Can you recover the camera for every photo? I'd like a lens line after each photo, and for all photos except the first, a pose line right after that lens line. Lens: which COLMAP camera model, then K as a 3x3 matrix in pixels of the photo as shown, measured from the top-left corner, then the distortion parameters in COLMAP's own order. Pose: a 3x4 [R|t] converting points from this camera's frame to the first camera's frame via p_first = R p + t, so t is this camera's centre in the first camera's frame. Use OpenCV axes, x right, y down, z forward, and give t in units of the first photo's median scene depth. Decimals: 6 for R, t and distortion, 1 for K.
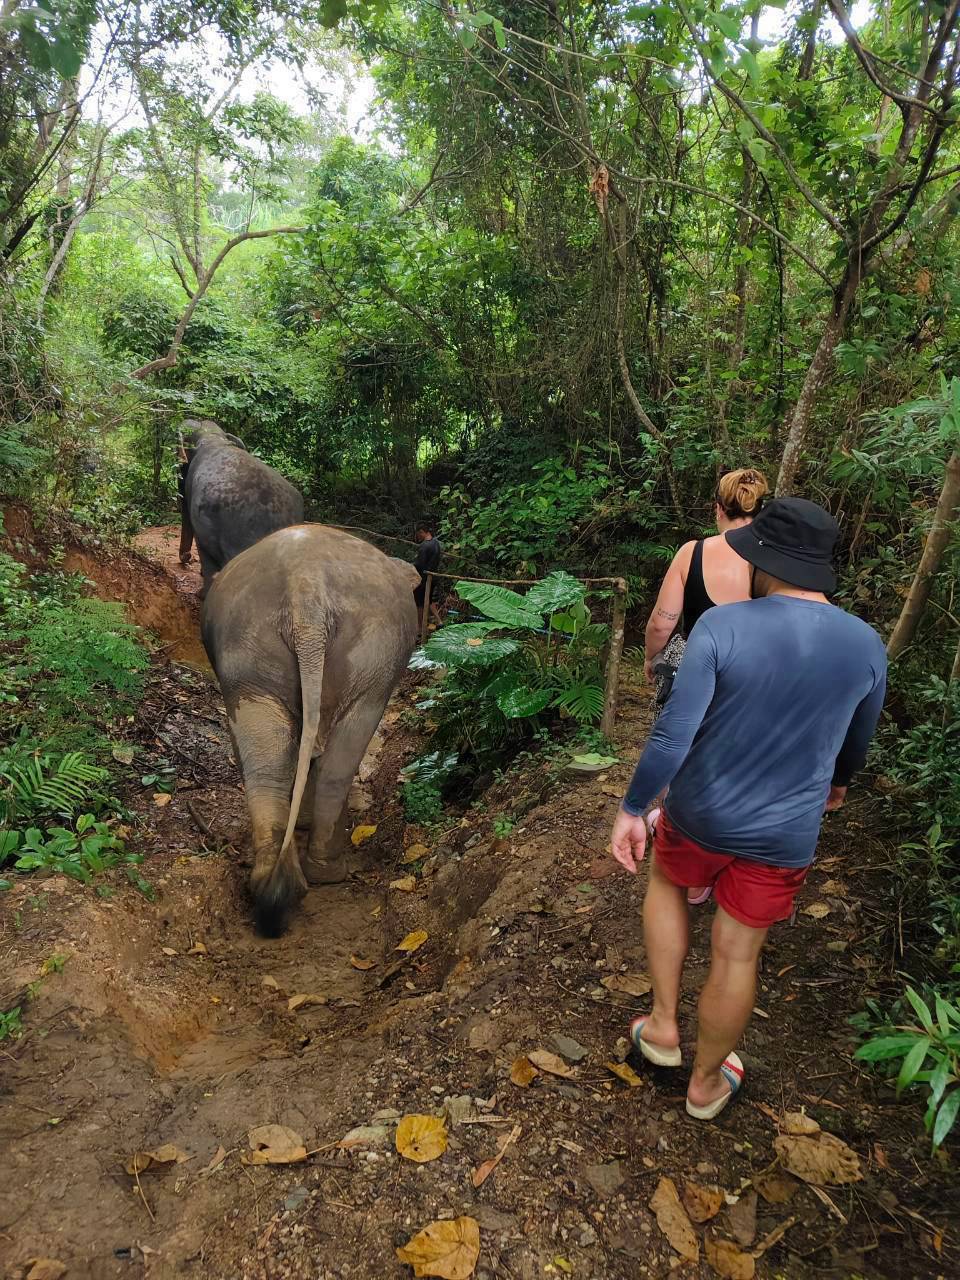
lens RADIAL K [[894.1, 0, 480.0], [0, 894.1, 640.0], [0, 0, 1]] dist [0.007780, -0.006420]
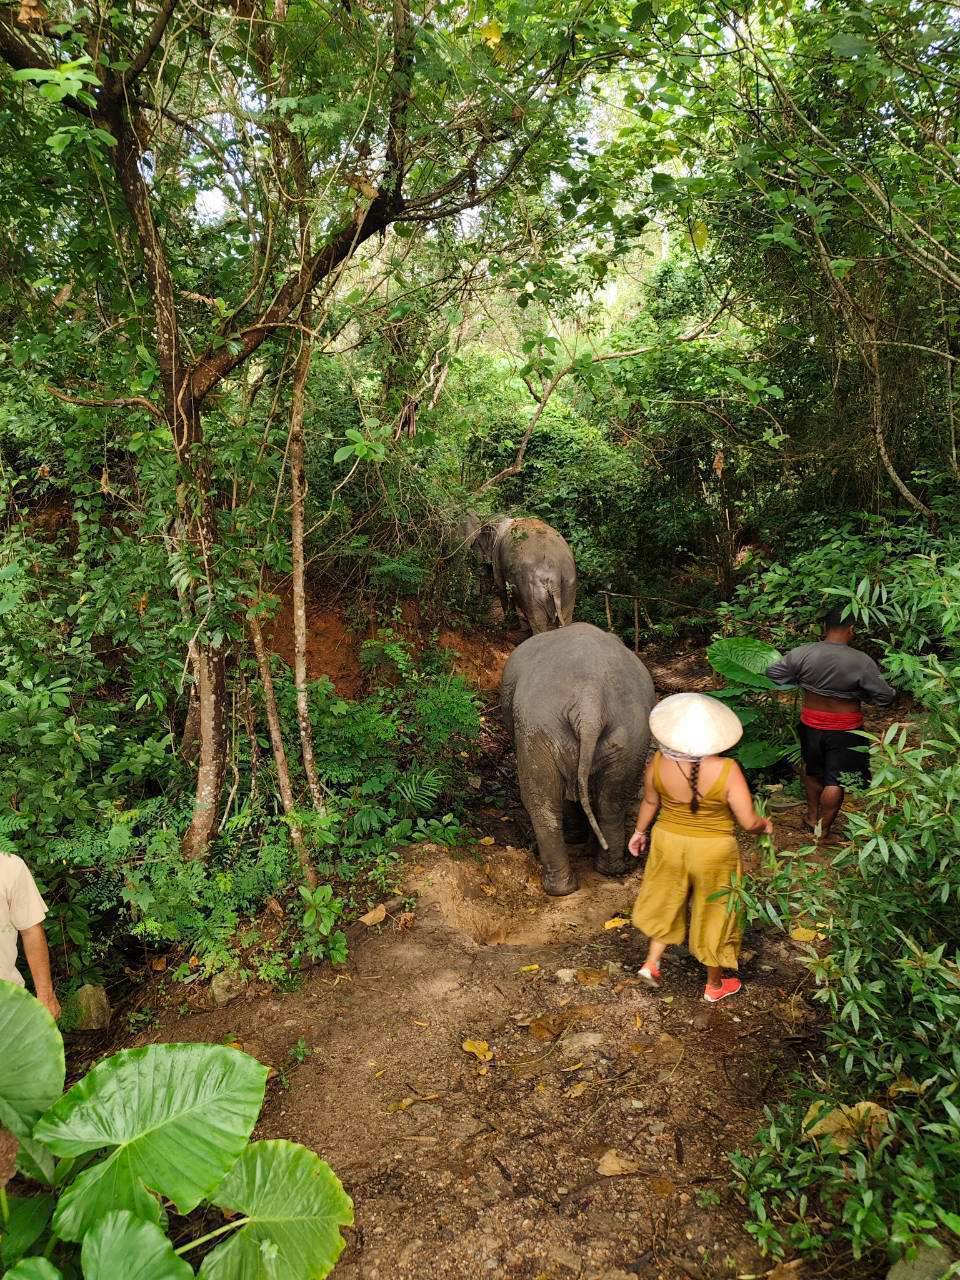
lens RADIAL K [[894.1, 0, 480.0], [0, 894.1, 640.0], [0, 0, 1]] dist [0.007780, -0.006420]
pose [[0.922986, -0.018923, -0.384369, 0.076707], [0.004045, 0.999212, -0.039480, -0.019394], [0.384813, 0.034885, 0.922335, -0.154379]]
